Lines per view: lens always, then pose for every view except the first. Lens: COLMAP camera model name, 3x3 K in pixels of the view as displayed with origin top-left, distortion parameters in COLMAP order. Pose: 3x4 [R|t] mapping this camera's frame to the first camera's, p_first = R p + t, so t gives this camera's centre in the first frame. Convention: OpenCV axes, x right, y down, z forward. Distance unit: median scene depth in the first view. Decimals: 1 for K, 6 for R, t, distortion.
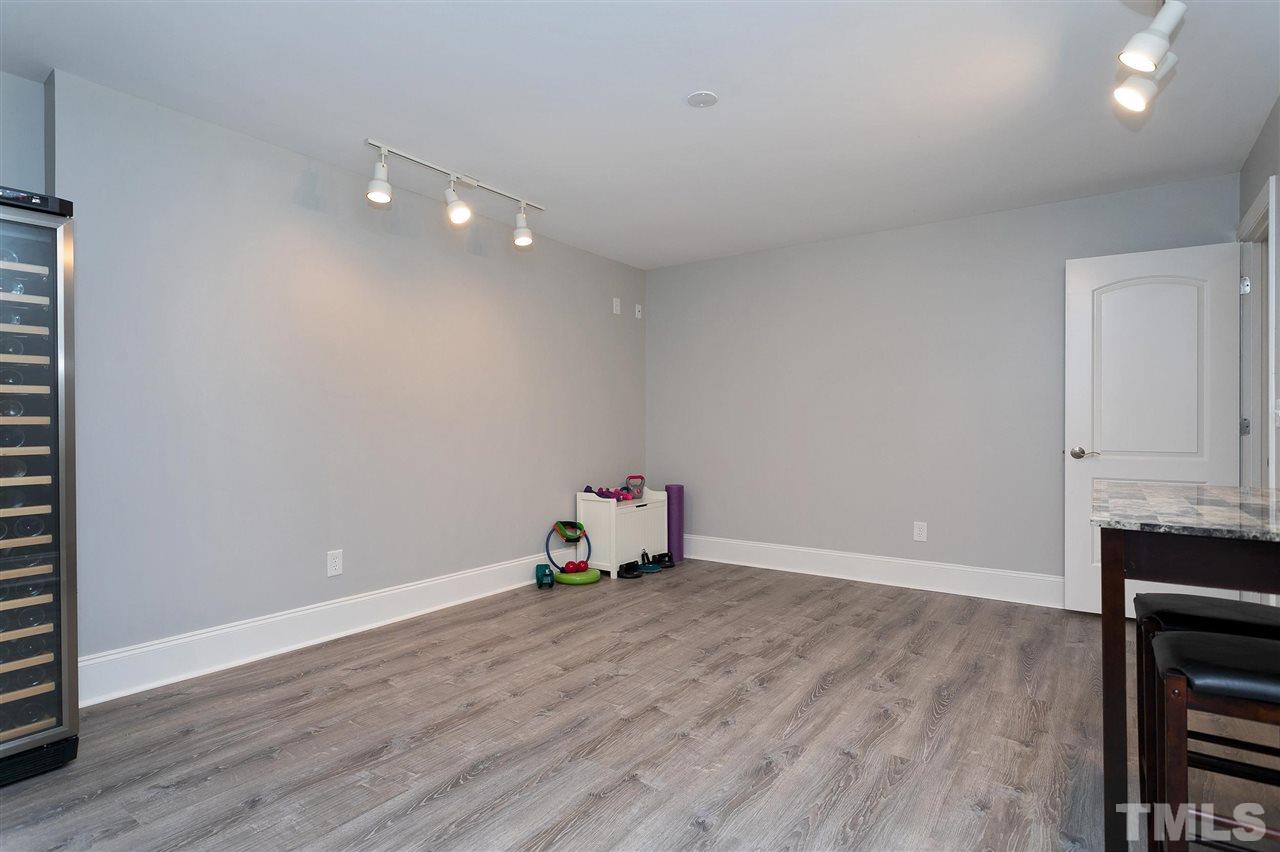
lens RADIAL K [[663.6, 0, 650.1], [0, 663.6, 421.1], [0, 0, 1]] dist [-0.026304, 0.001305]
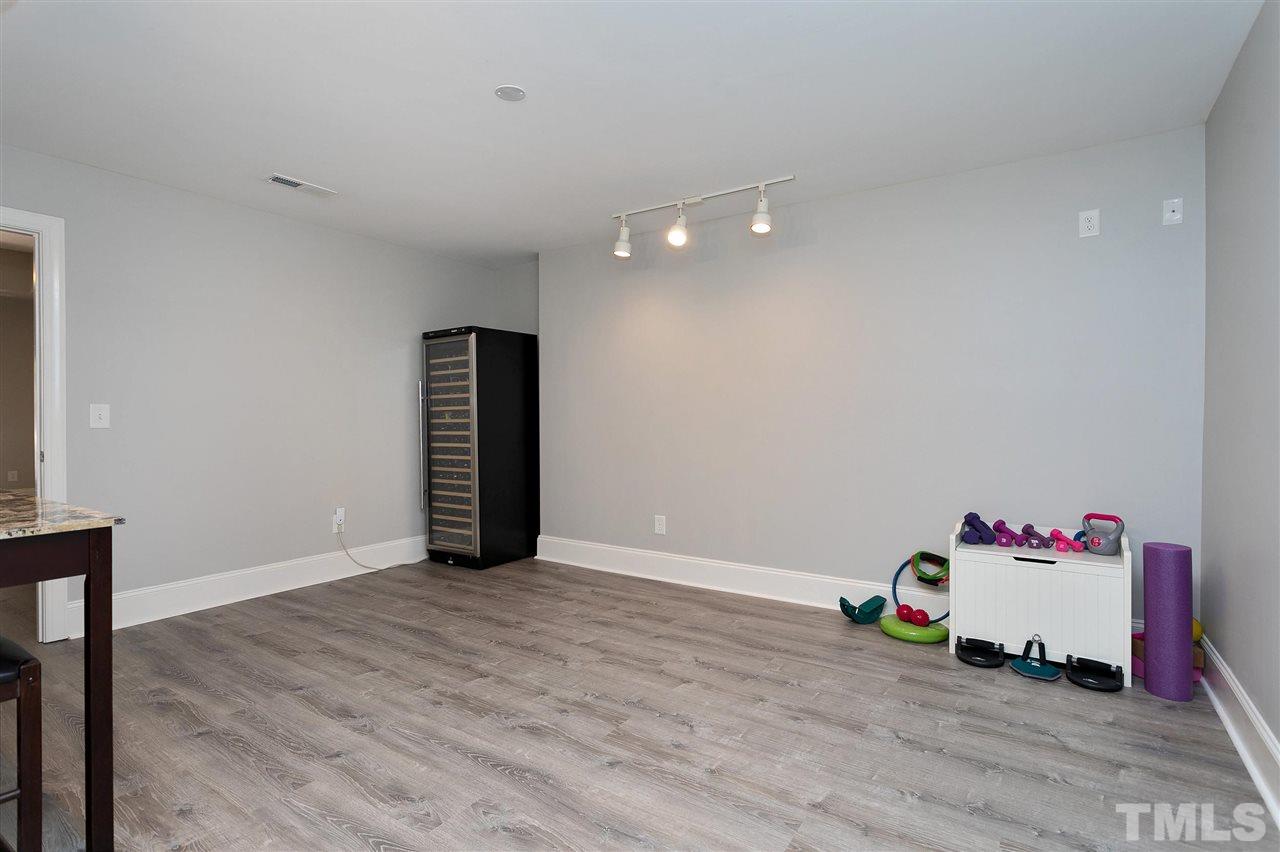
lens RADIAL K [[663.6, 0, 650.1], [0, 663.6, 421.1], [0, 0, 1]] dist [-0.026304, 0.001305]
pose [[0.012054, 0.011324, -0.999863, 0.944716], [-0.003972, 0.999929, 0.011277, -0.004975], [0.999919, 0.003836, 0.012098, 1.073820]]
